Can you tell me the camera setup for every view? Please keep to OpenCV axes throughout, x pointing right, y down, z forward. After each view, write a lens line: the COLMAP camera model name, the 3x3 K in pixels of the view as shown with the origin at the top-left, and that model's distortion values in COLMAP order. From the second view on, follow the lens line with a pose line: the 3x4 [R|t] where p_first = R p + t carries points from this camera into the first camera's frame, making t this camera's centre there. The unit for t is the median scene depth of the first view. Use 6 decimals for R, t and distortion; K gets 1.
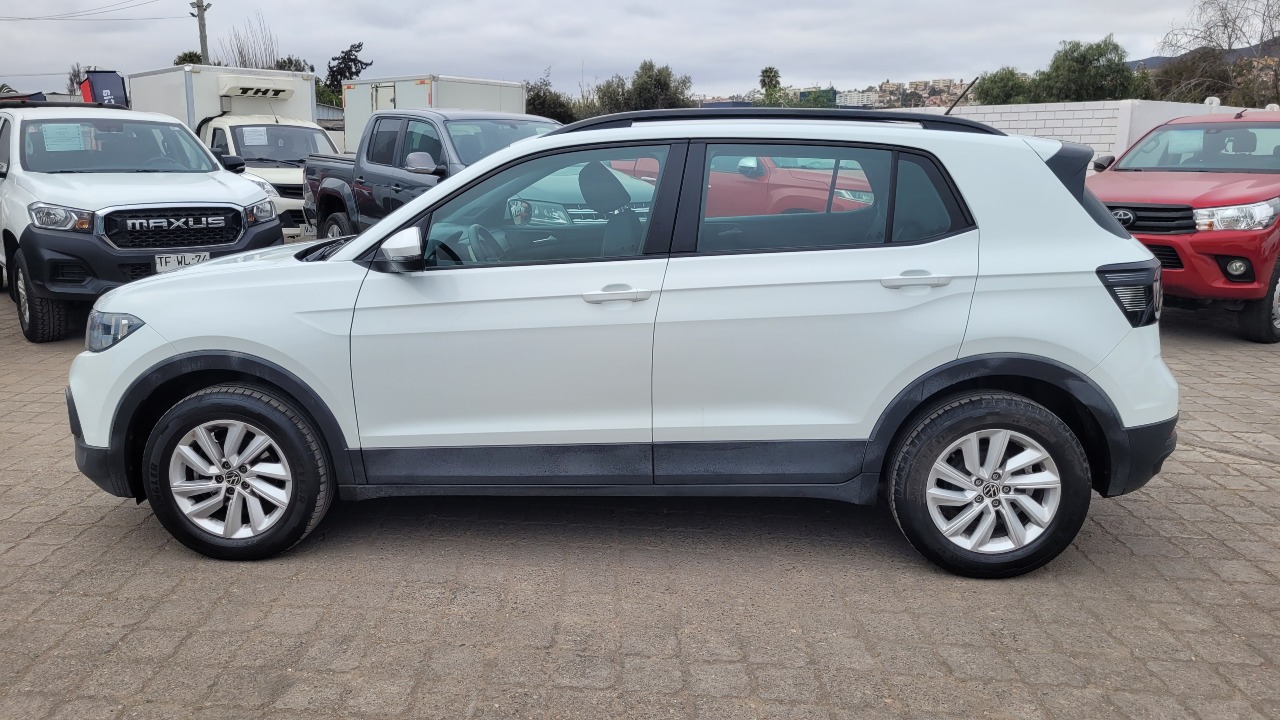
lens RADIAL K [[989.4, 0, 638.6], [0, 989.4, 349.8], [0, 0, 1]] dist [0.045467, -0.027434]
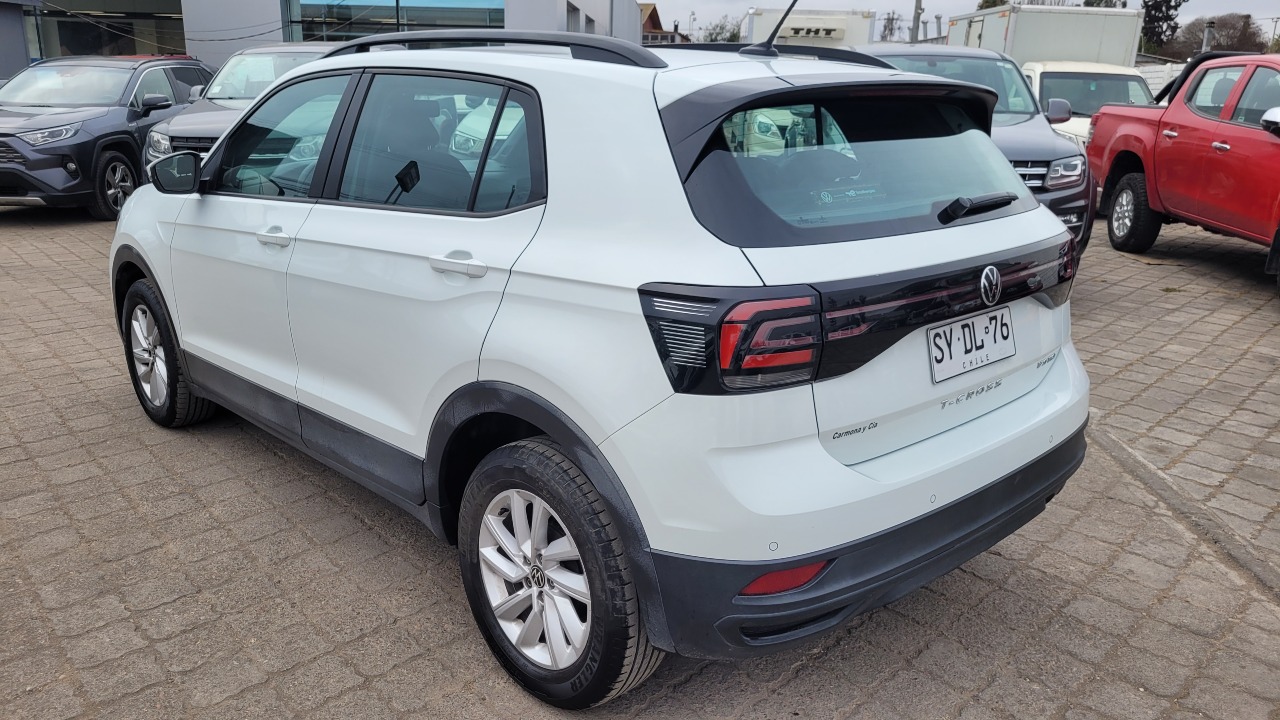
lens RADIAL K [[989.4, 0, 663.5], [0, 989.4, 372.6], [0, 0, 1]] dist [0.045467, -0.027434]
pose [[0.719831, 0.205092, -0.663160, 0.866174], [-0.155465, 0.978720, 0.133933, -0.110532], [0.676516, 0.006689, 0.736397, 0.542207]]
